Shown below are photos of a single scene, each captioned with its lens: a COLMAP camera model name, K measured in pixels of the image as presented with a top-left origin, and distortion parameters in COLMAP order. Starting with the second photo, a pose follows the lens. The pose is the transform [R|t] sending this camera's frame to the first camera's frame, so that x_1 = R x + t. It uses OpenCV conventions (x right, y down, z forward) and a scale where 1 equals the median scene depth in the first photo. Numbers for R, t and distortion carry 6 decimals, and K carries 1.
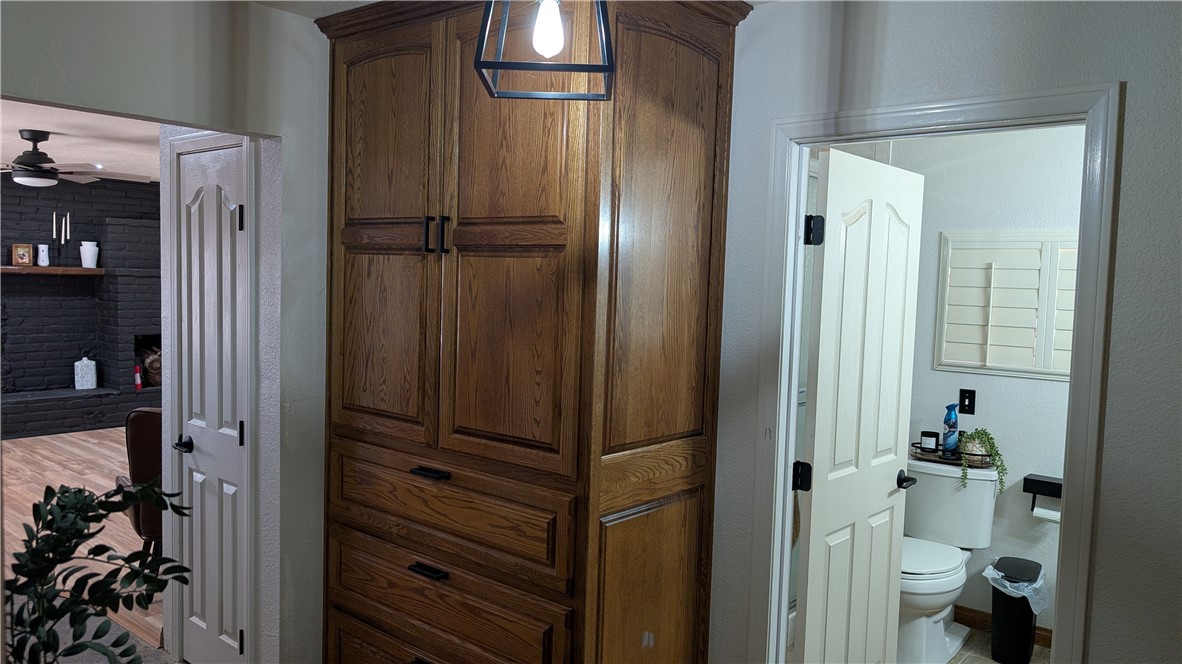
lens RADIAL K [[859.7, 0, 591.0], [0, 859.7, 332.0], [0, 0, 1]] dist [0.012384, 0.001406]
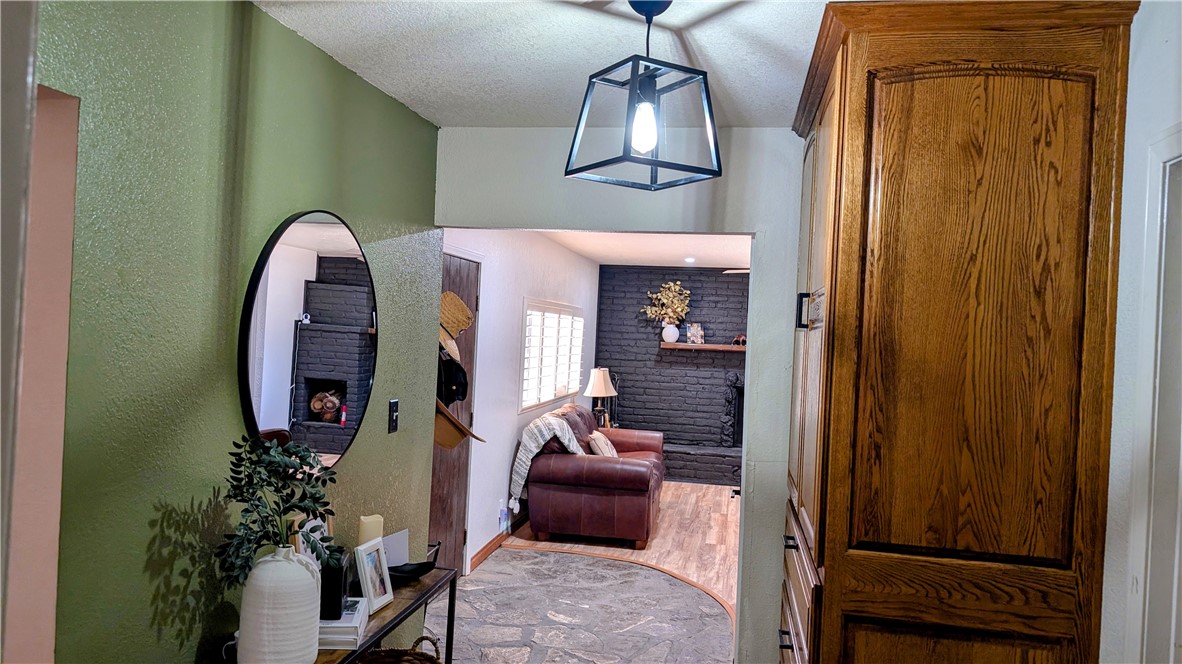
lens RADIAL K [[864.4, 0, 591.0], [0, 864.4, 332.0], [0, 0, 1]] dist [-0.001583, -0.006482]
pose [[0.495229, -0.005953, -0.868742, 0.208022], [-0.088216, 0.994463, -0.057103, -0.002090], [0.864272, 0.104916, 0.491962, 0.091217]]
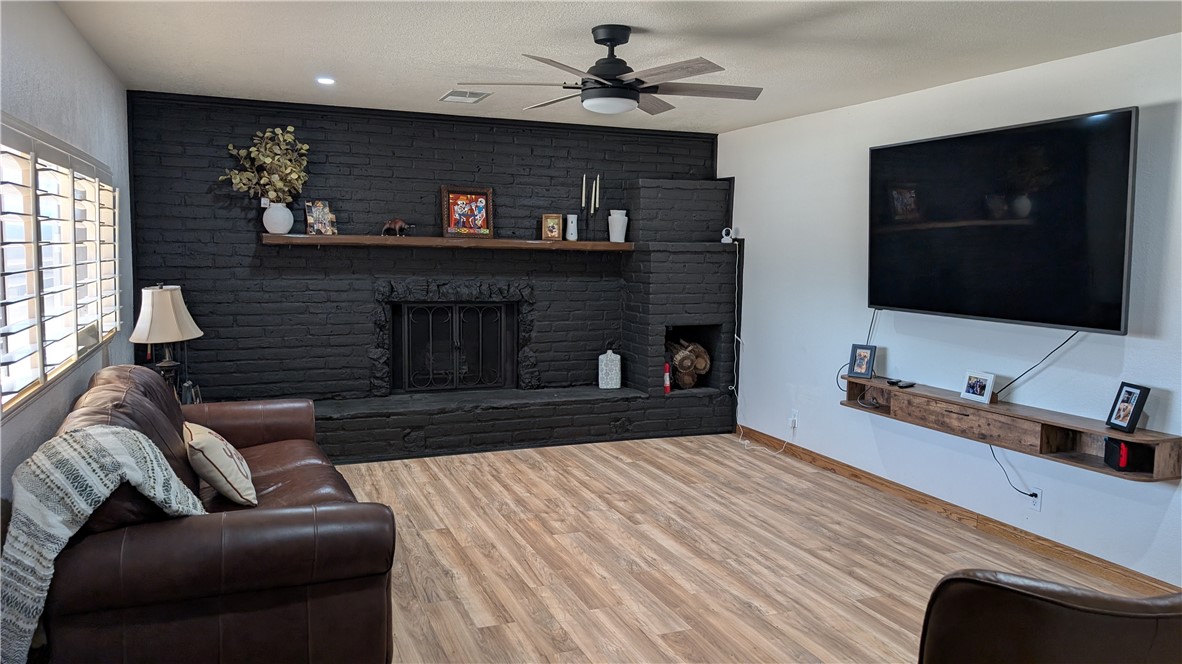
lens RADIAL K [[832.1, 0, 591.0], [0, 832.1, 332.0], [0, 0, 1]] dist [0.002904, -0.004203]
pose [[0.889761, 0.034949, -0.455087, -0.250409], [-0.023069, 0.999233, 0.031634, -0.013794], [0.455843, -0.017648, 0.889885, 0.293902]]
